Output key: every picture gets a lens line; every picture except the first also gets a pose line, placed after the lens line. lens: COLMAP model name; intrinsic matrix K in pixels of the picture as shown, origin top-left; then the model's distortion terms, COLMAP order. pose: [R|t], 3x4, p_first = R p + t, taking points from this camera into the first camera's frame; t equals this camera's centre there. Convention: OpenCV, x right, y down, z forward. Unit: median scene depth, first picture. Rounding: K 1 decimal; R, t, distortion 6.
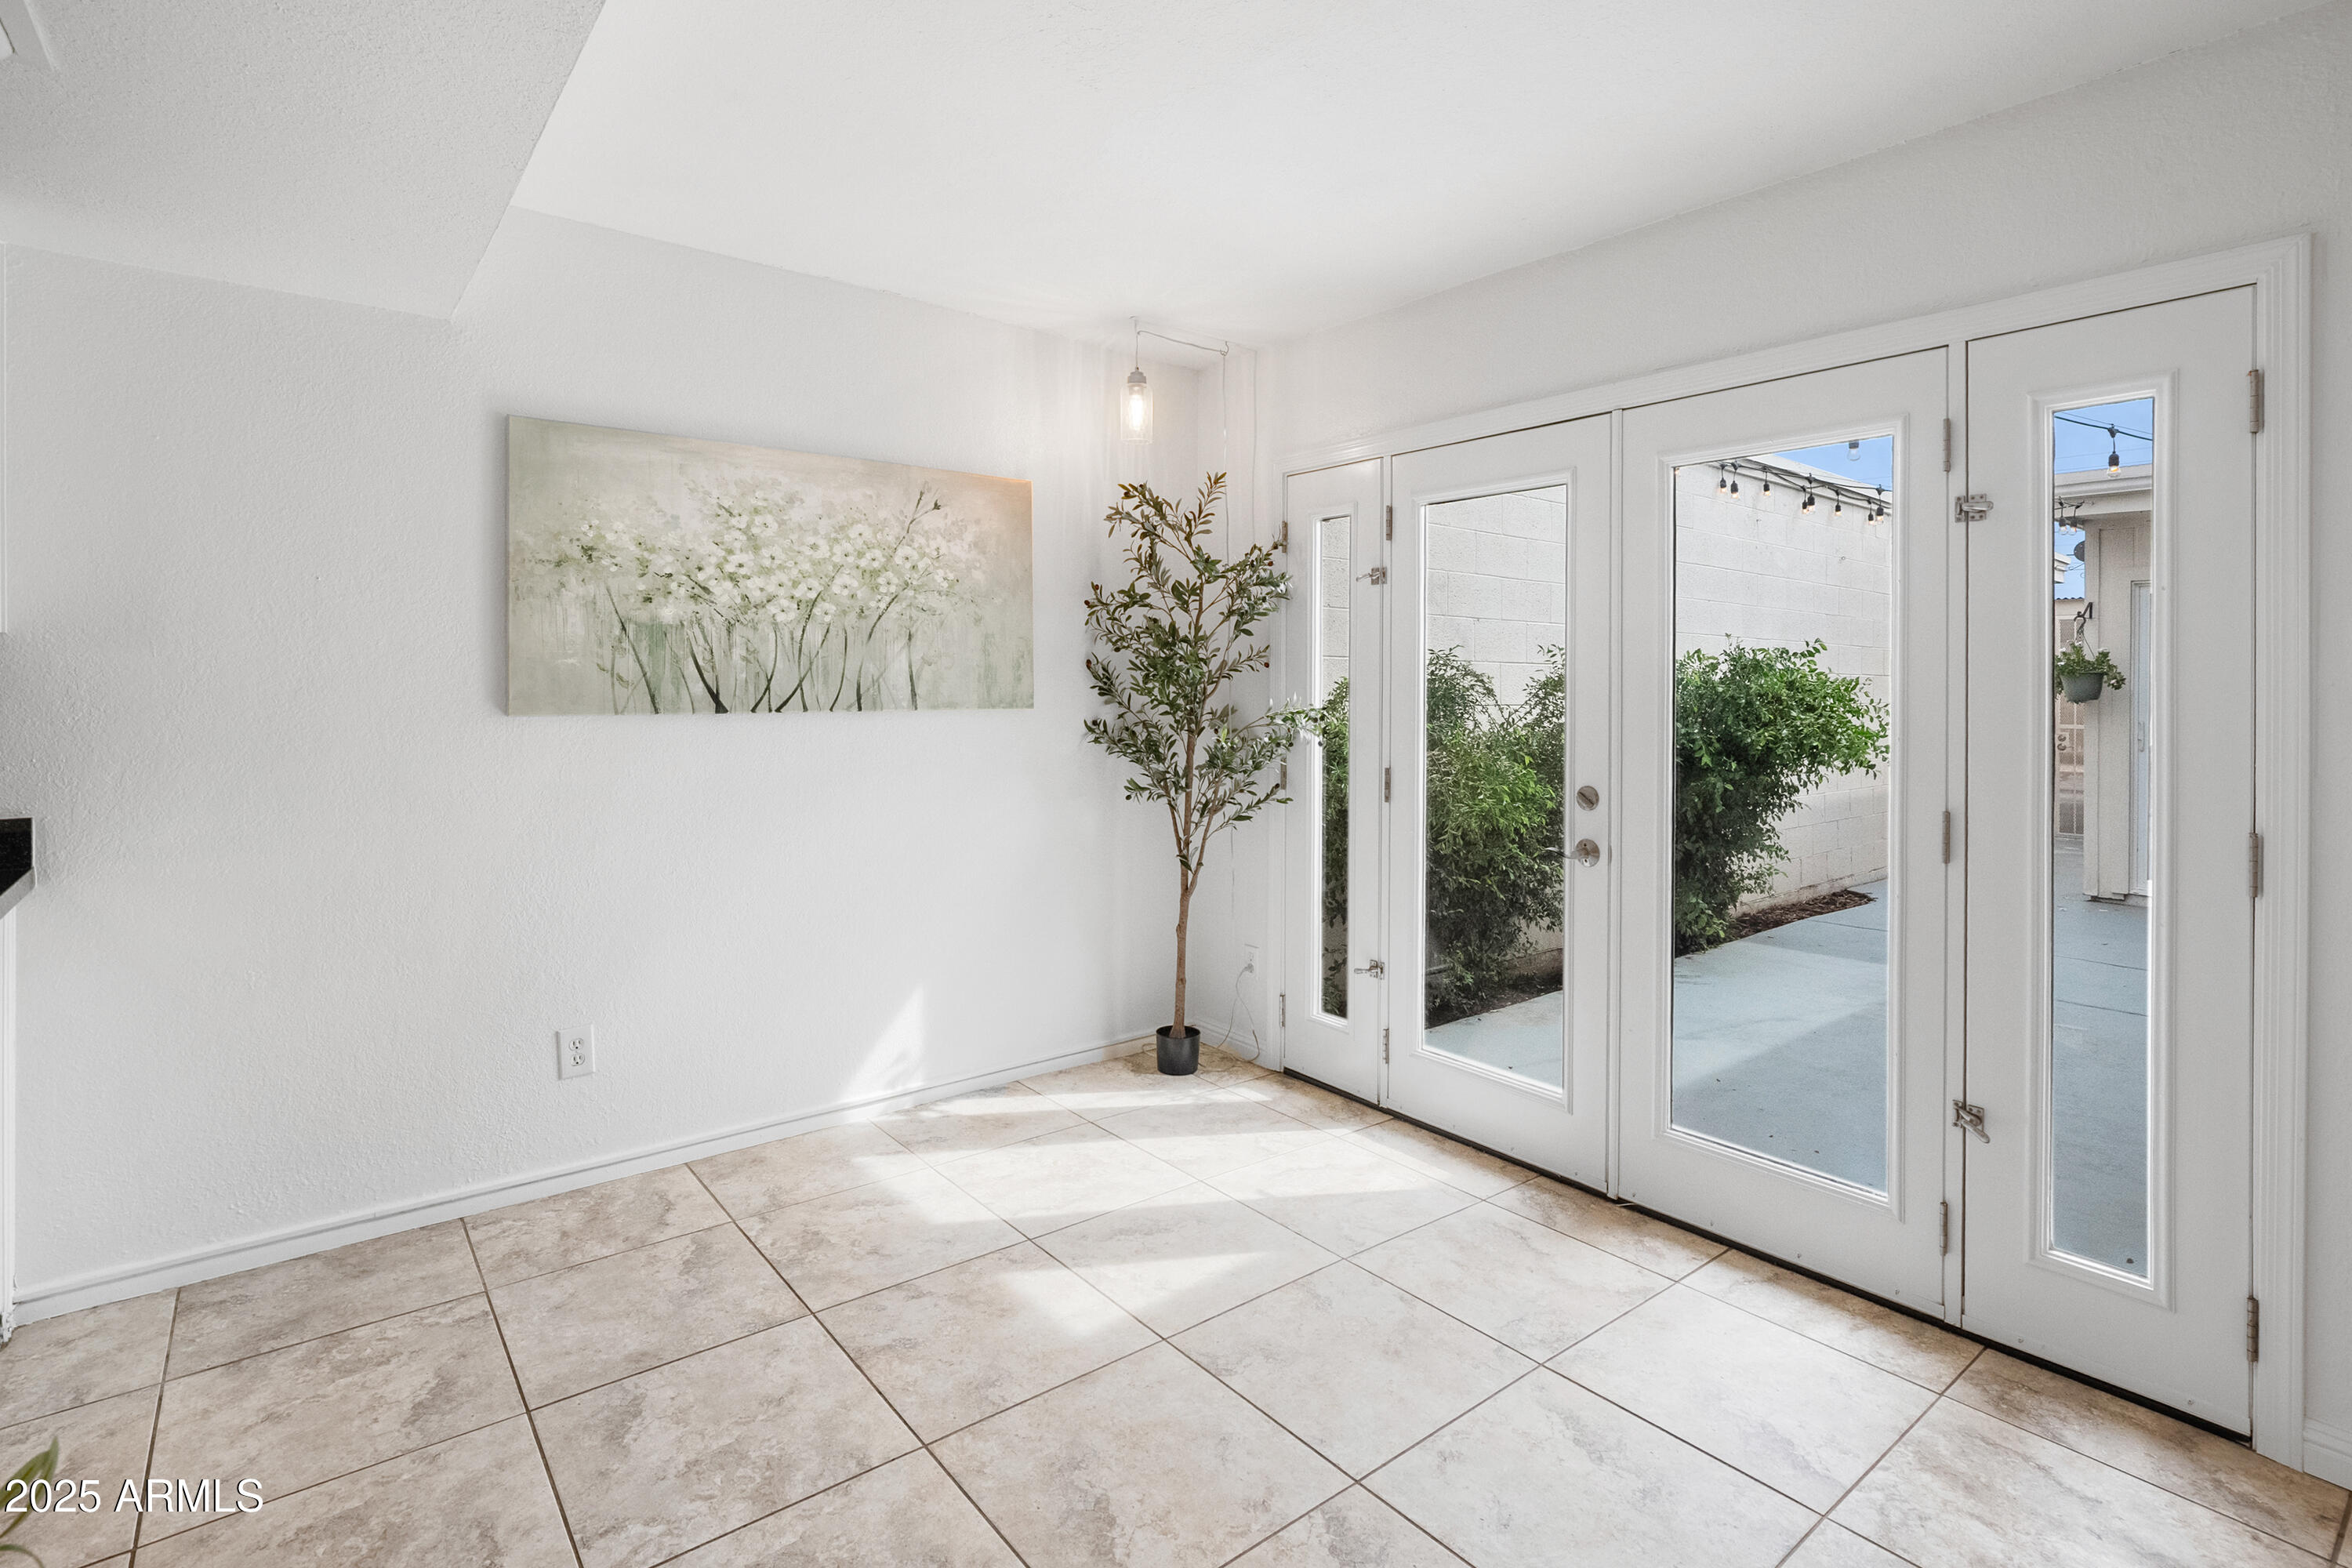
lens RADIAL K [[1125.3, 0, 1219.1], [0, 1125.3, 708.8], [0, 0, 1]] dist [-0.010238, 0.001050]
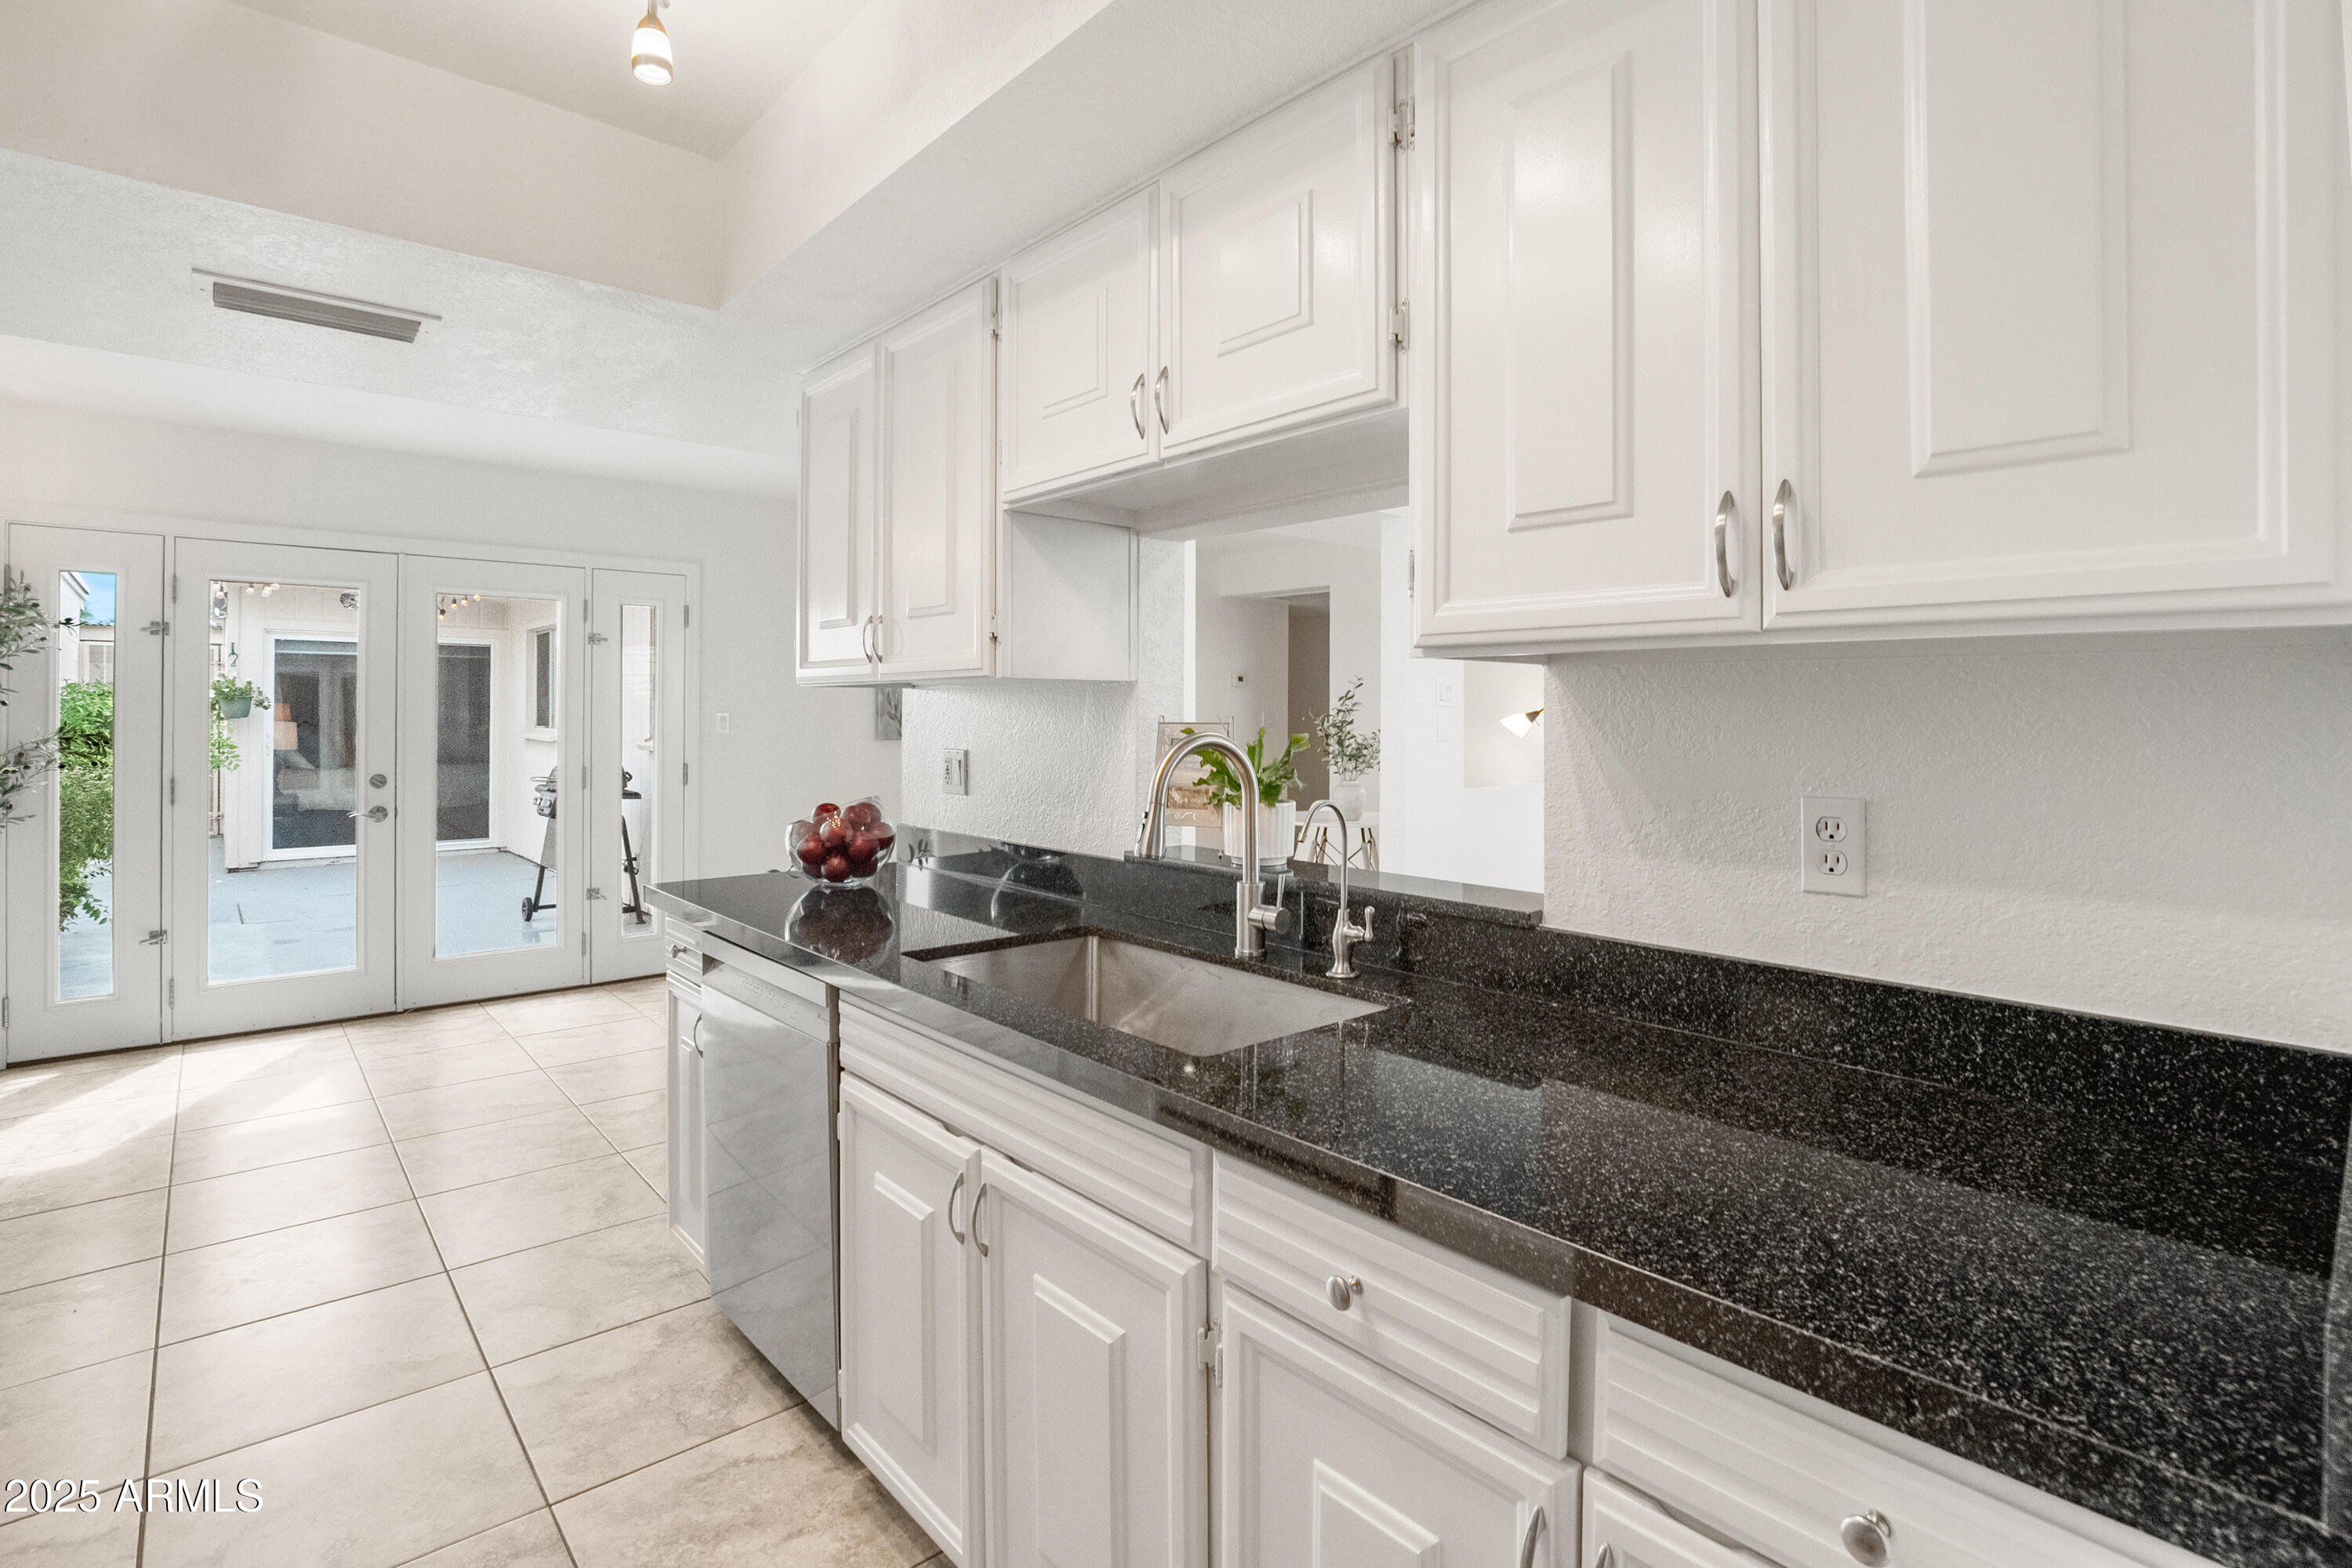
lens RADIAL K [[1146.4, 0, 1179.9], [0, 1146.4, 700.5], [0, 0, 1]] dist [-0.014932, -0.000165]
pose [[-0.023848, 0.000888, 0.999715, -1.435935], [0.022202, 0.999753, -0.000358, -0.011717], [-0.999469, 0.022187, -0.023862, -0.160977]]
